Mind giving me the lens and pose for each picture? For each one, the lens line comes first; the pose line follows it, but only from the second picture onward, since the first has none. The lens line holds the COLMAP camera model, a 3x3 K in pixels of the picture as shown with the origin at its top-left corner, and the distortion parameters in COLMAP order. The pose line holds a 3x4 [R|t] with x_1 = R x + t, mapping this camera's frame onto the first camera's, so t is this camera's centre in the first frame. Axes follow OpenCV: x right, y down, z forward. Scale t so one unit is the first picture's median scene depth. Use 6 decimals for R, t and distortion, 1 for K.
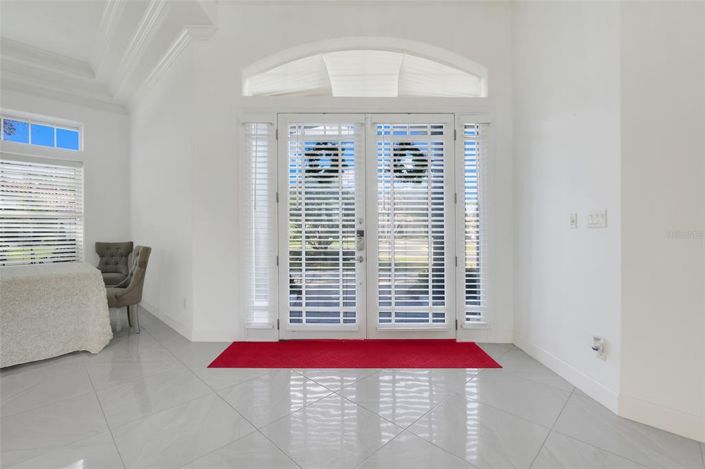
lens RADIAL K [[314.7, 0, 352.5], [0, 314.7, 231.8], [0, 0, 1]] dist [-0.003986, 0.000438]
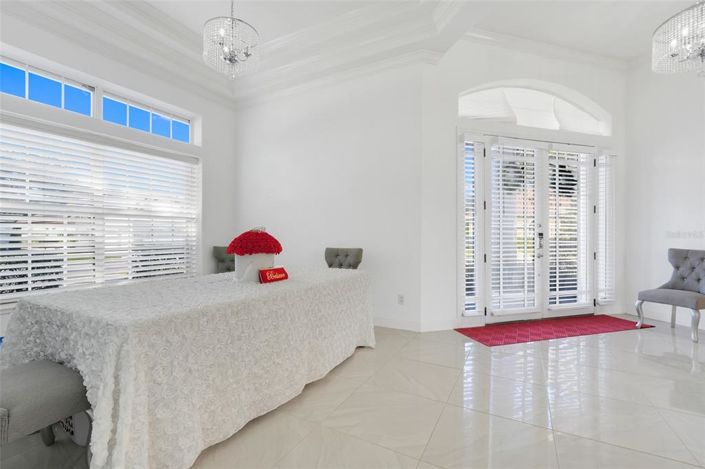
lens RADIAL K [[314.7, 0, 354.8], [0, 314.7, 235.7], [0, 0, 1]] dist [-0.003986, 0.000438]
pose [[0.957605, -0.002820, 0.288072, -1.035420], [0.001031, 0.999979, 0.006359, -0.002768], [-0.288084, -0.005793, 0.957588, -0.003241]]
